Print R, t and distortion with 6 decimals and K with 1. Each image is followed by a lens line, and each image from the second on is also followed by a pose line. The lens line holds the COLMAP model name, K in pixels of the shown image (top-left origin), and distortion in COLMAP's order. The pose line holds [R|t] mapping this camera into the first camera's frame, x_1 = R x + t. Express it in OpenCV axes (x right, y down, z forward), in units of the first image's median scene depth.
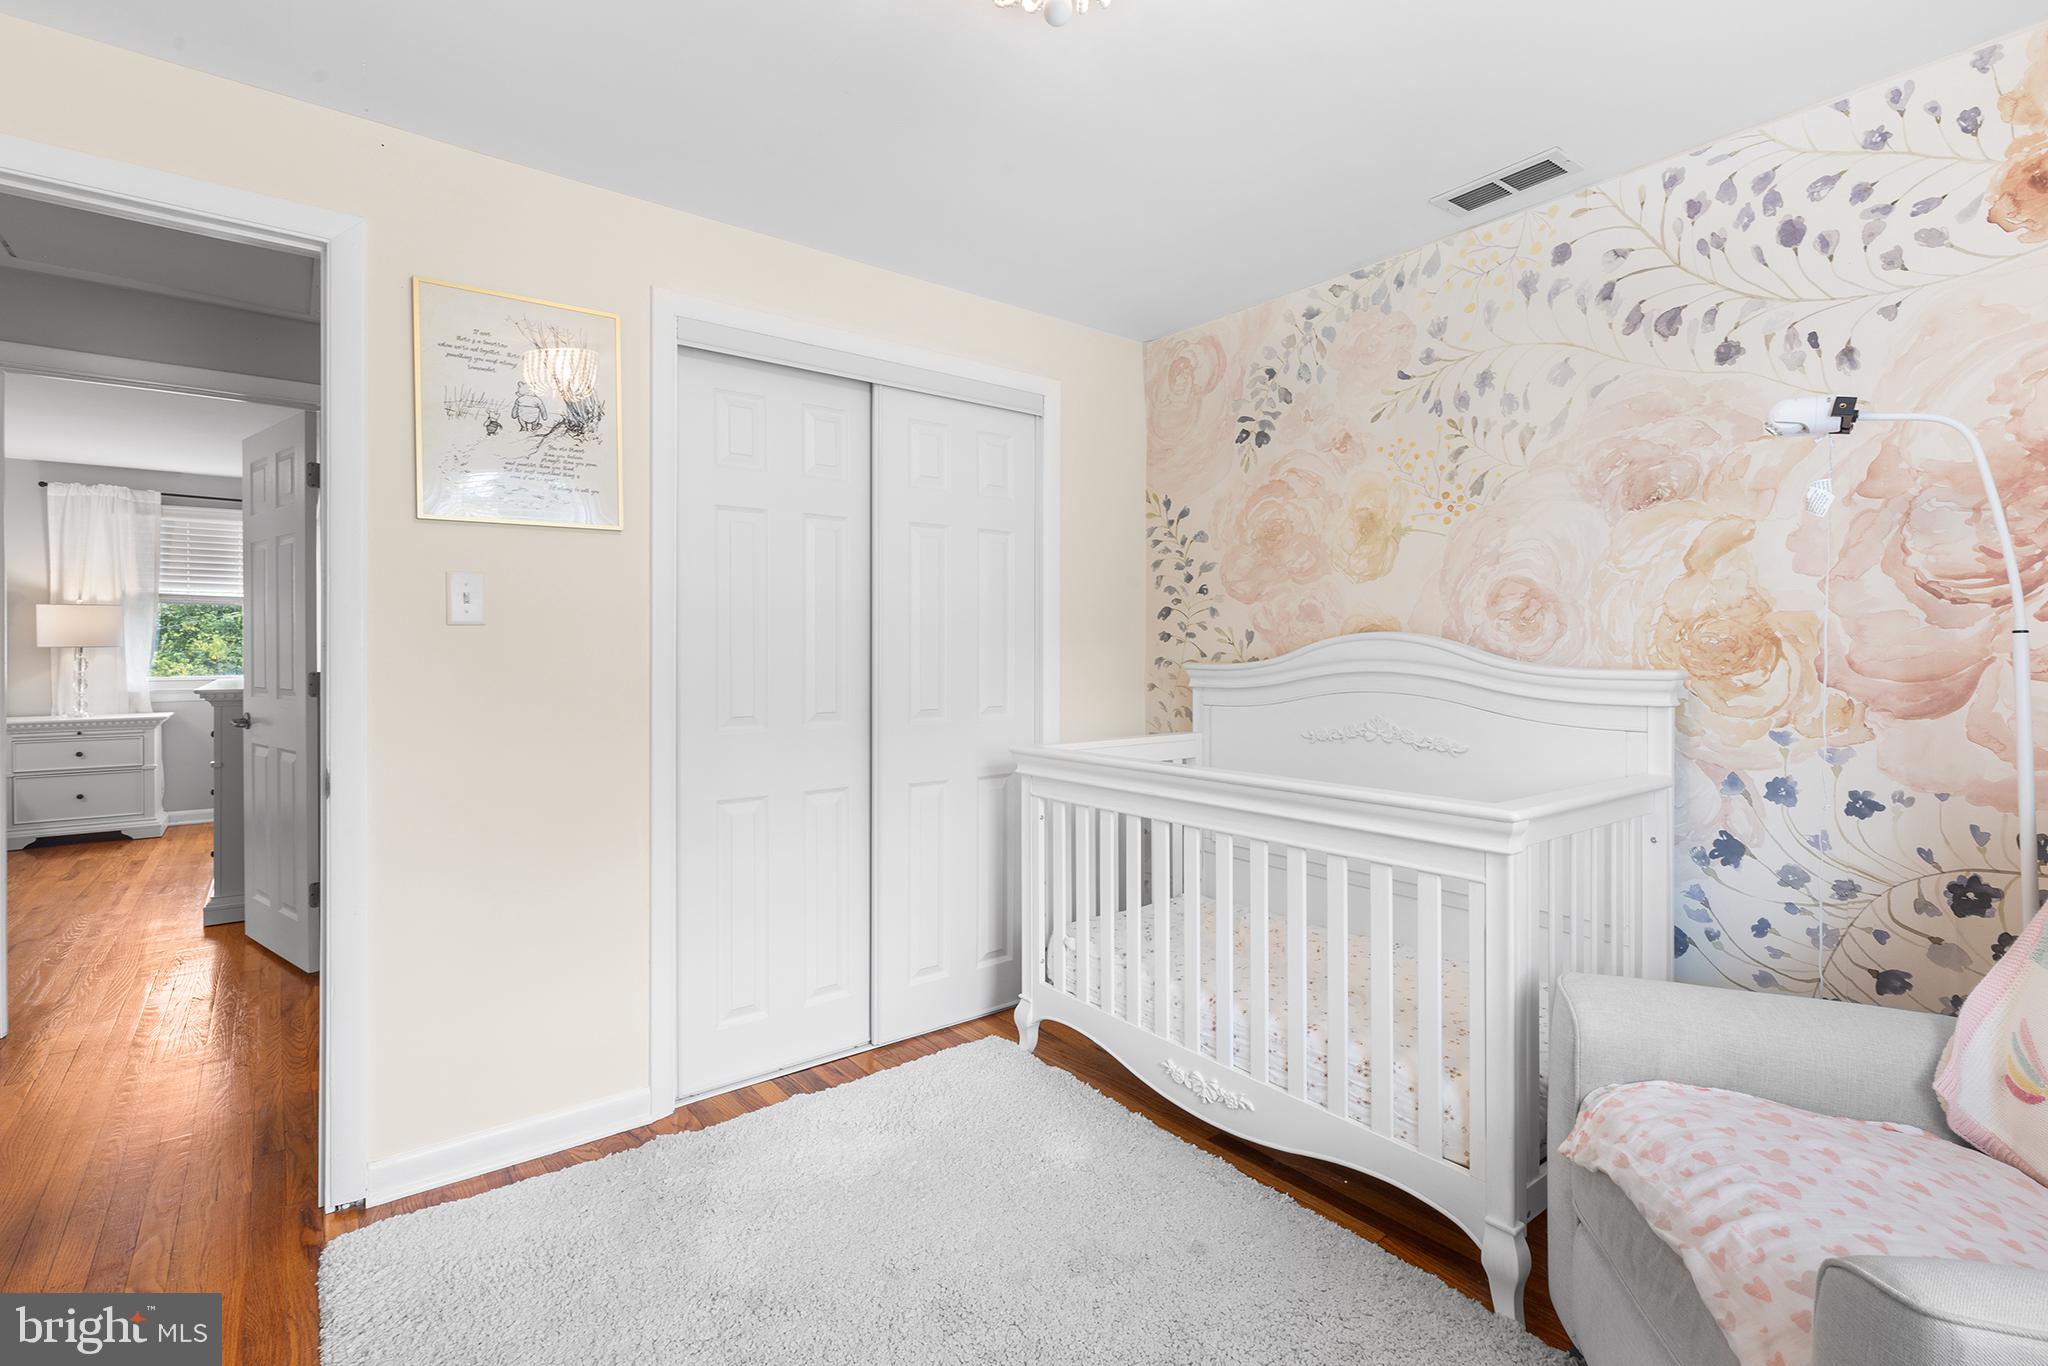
lens RADIAL K [[931.5, 0, 1029.8], [0, 931.5, 662.8], [0, 0, 1]] dist [-0.000180, -0.000485]
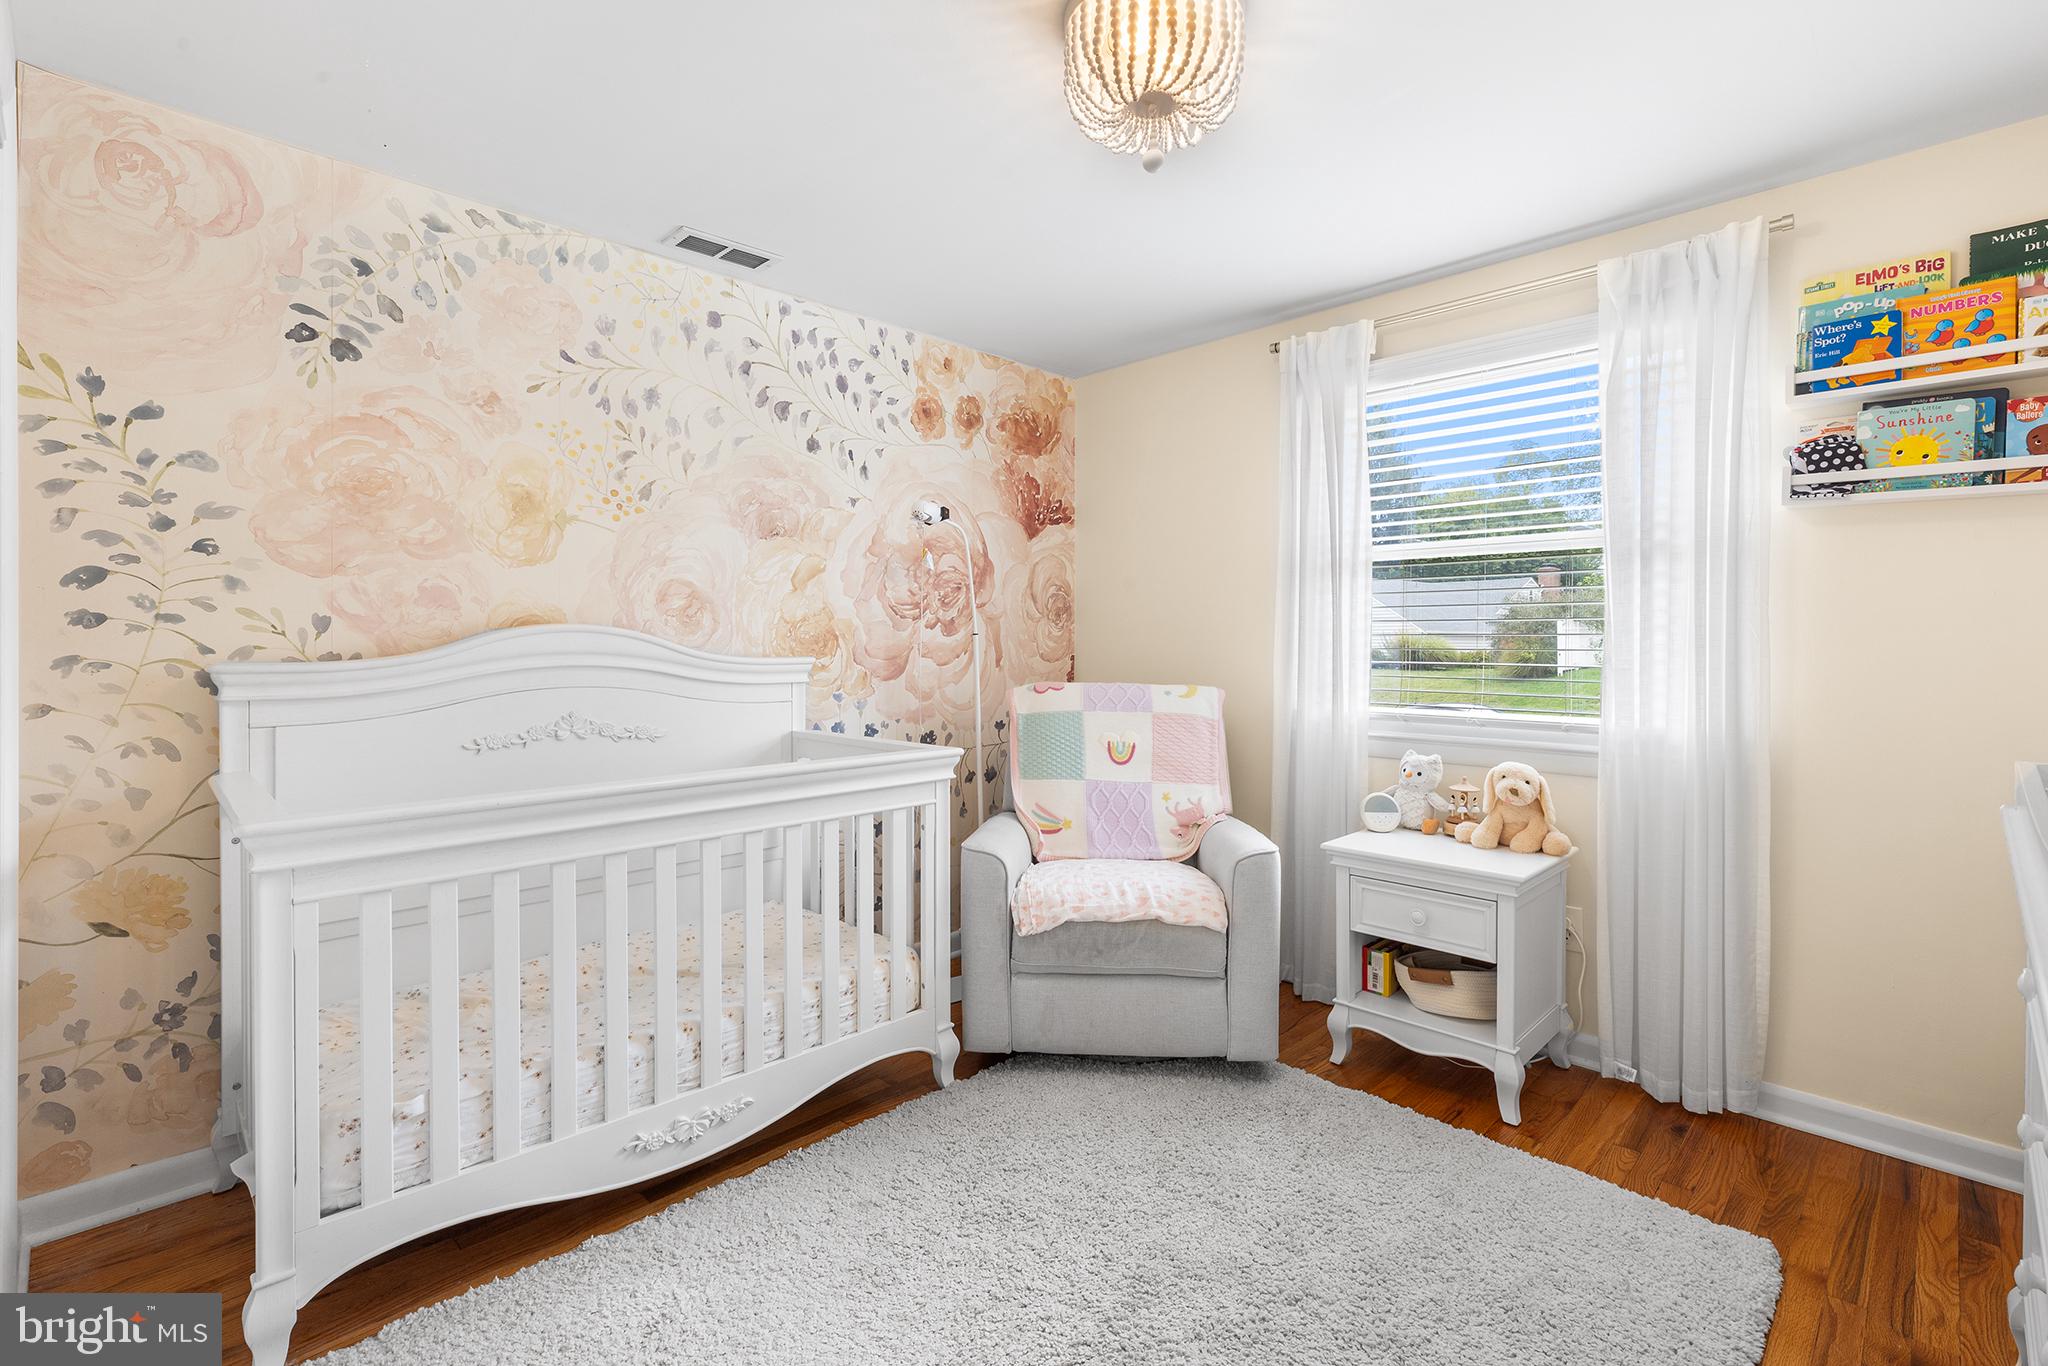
lens RADIAL K [[931.5, 0, 1029.8], [0, 931.5, 662.8], [0, 0, 1]] dist [-0.000180, -0.000485]
pose [[-0.114717, -0.023107, 0.993129, -0.657822], [0.012025, 0.999624, 0.024647, -0.011817], [-0.993325, 0.014770, -0.114396, 0.685455]]
